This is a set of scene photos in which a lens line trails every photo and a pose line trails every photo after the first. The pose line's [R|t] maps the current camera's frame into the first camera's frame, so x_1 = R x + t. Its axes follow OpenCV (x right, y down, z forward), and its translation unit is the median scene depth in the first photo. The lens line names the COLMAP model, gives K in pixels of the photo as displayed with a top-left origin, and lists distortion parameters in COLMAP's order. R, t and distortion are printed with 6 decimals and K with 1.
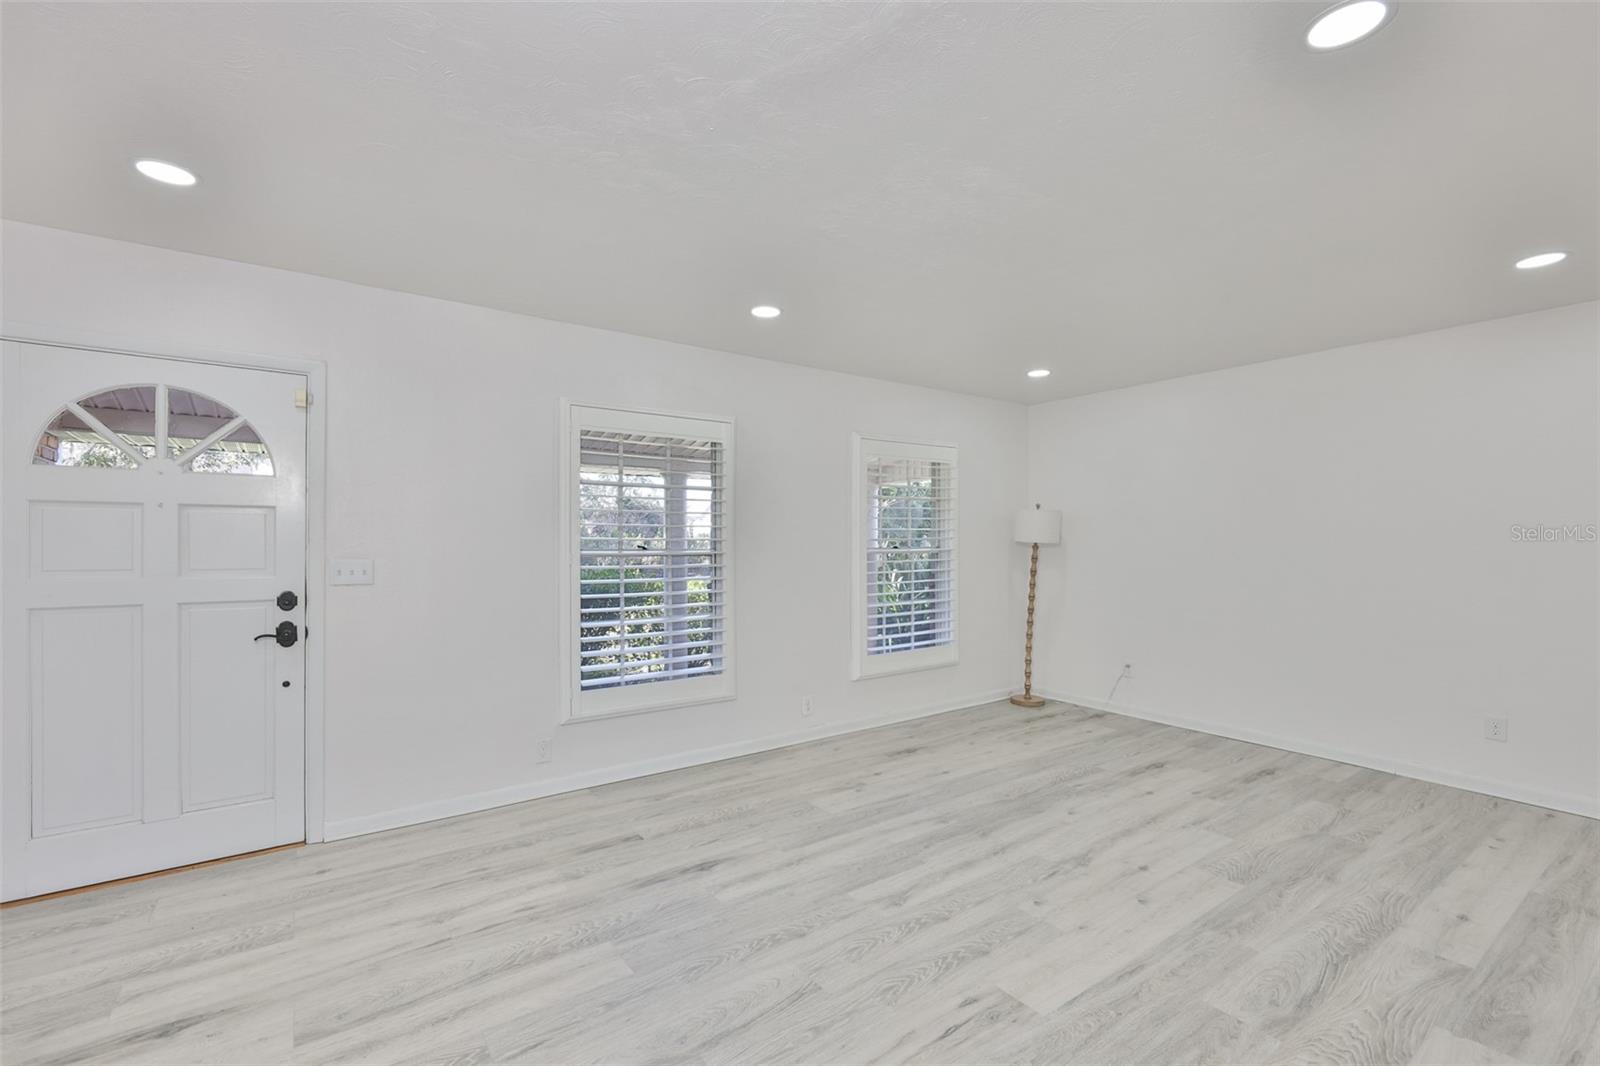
lens RADIAL K [[662.1, 0, 800.0], [0, 662.1, 533.0], [0, 0, 1]] dist [-0.002426, 0.000242]
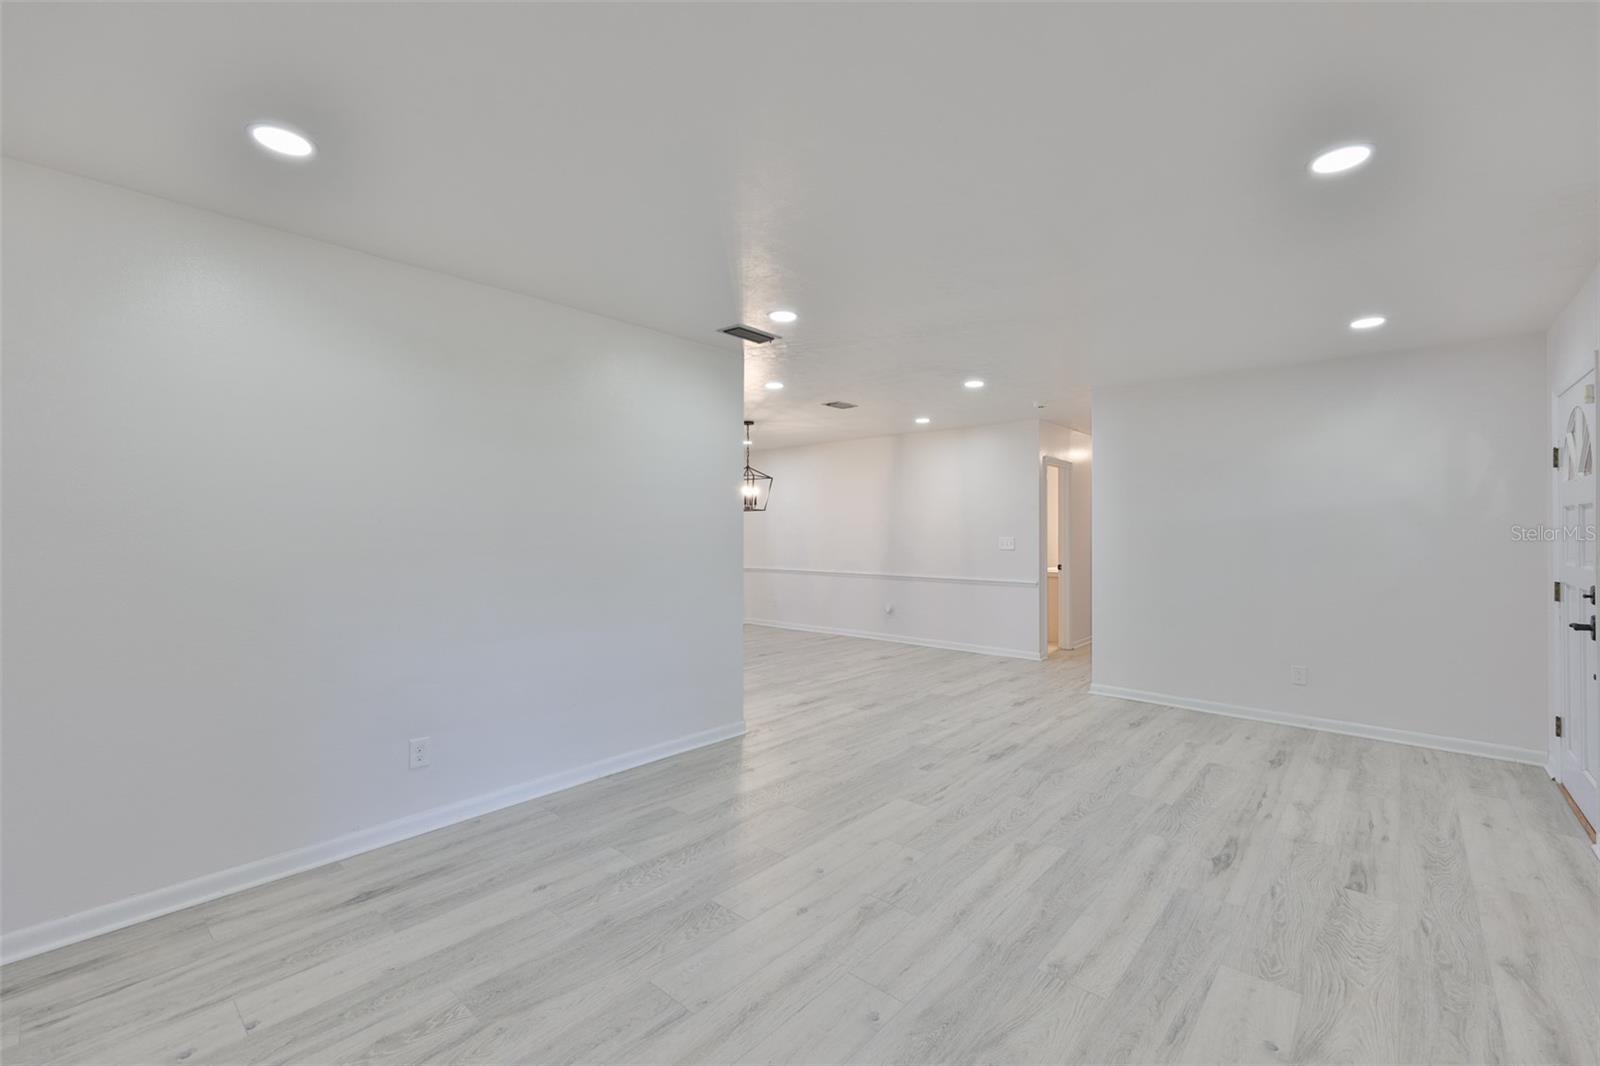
lens RADIAL K [[670.7, 0, 840.7], [0, 670.7, 530.9], [0, 0, 1]] dist [-0.001861, -0.000099]
pose [[-0.954384, -0.002771, -0.298570, 0.693354], [0.000725, 0.999932, -0.011598, 0.011321], [0.298582, -0.011285, -0.954317, 1.757428]]
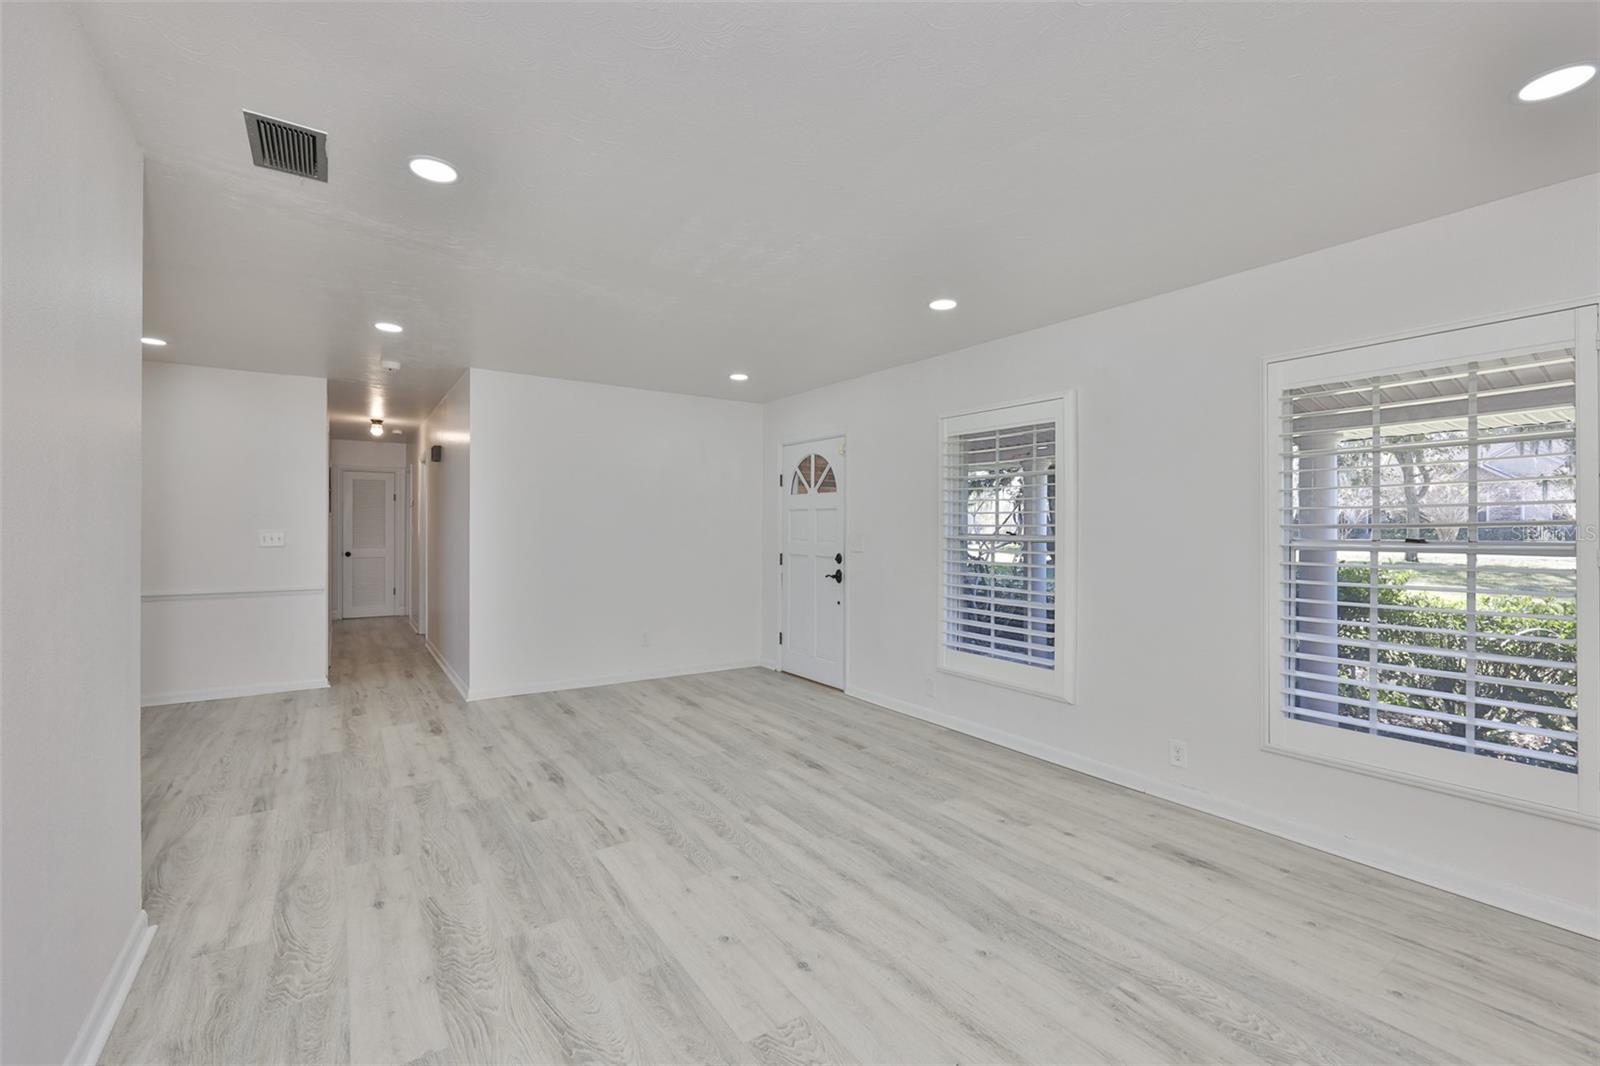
lens RADIAL K [[668.2, 0, 802.8], [0, 668.2, 525.7], [0, 0, 1]] dist [-0.002910, -0.000157]
pose [[0.016736, -0.000875, -0.999860, 1.192841], [0.007281, 0.999973, -0.000754, 0.011320], [0.999833, -0.007267, 0.016741, 0.930005]]
